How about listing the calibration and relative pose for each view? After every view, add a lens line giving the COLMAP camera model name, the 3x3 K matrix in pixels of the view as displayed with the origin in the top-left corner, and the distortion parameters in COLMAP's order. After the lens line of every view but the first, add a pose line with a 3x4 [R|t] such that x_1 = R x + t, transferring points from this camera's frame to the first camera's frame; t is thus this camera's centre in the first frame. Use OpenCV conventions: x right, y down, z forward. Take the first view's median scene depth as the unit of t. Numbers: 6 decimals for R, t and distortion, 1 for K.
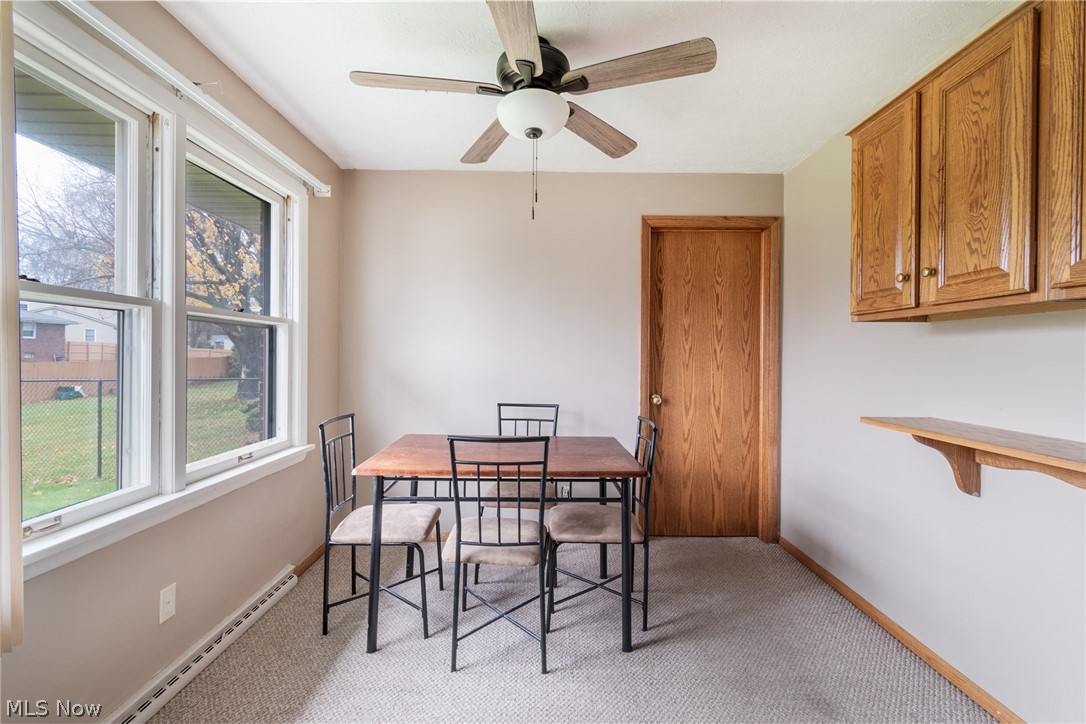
lens RADIAL K [[482.3, 0, 540.2], [0, 482.3, 376.9], [0, 0, 1]] dist [0.000750, -0.000548]
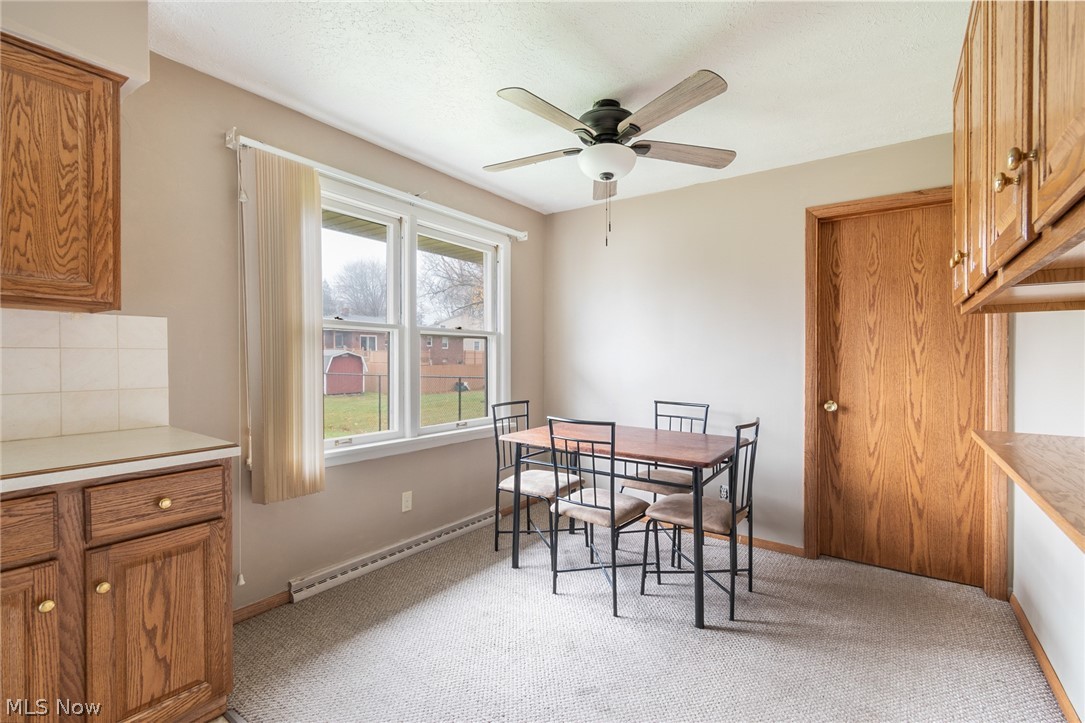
lens RADIAL K [[477.6, 0, 537.1], [0, 477.6, 392.7], [0, 0, 1]] dist [-0.000260, -0.000242]
pose [[0.809083, 0.040361, -0.586306, 0.412131], [-0.027484, 0.999146, 0.030854, 0.011211], [0.587051, -0.008849, 0.809502, -0.071494]]
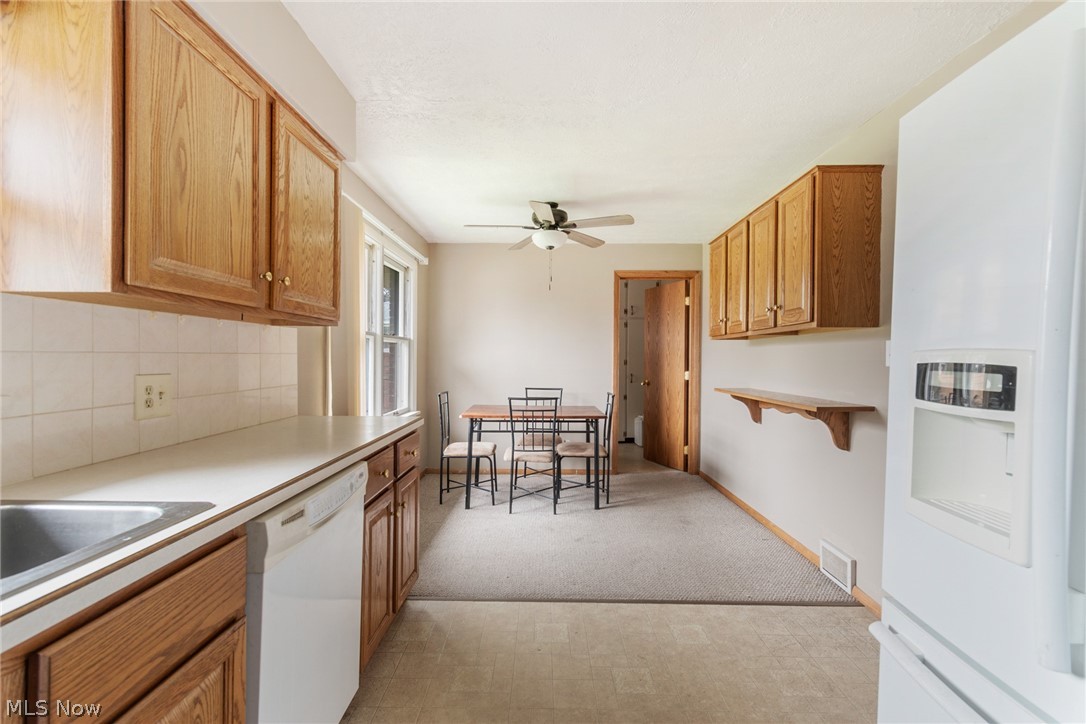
lens RADIAL K [[471.9, 0, 533.9], [0, 471.9, 420.3], [0, 0, 1]] dist [0.001593, -0.000039]
pose [[0.999714, -0.002355, -0.023801, -0.025358], [0.004366, 0.996390, 0.084776, 0.036003], [0.023515, -0.084856, 0.996116, -0.738289]]
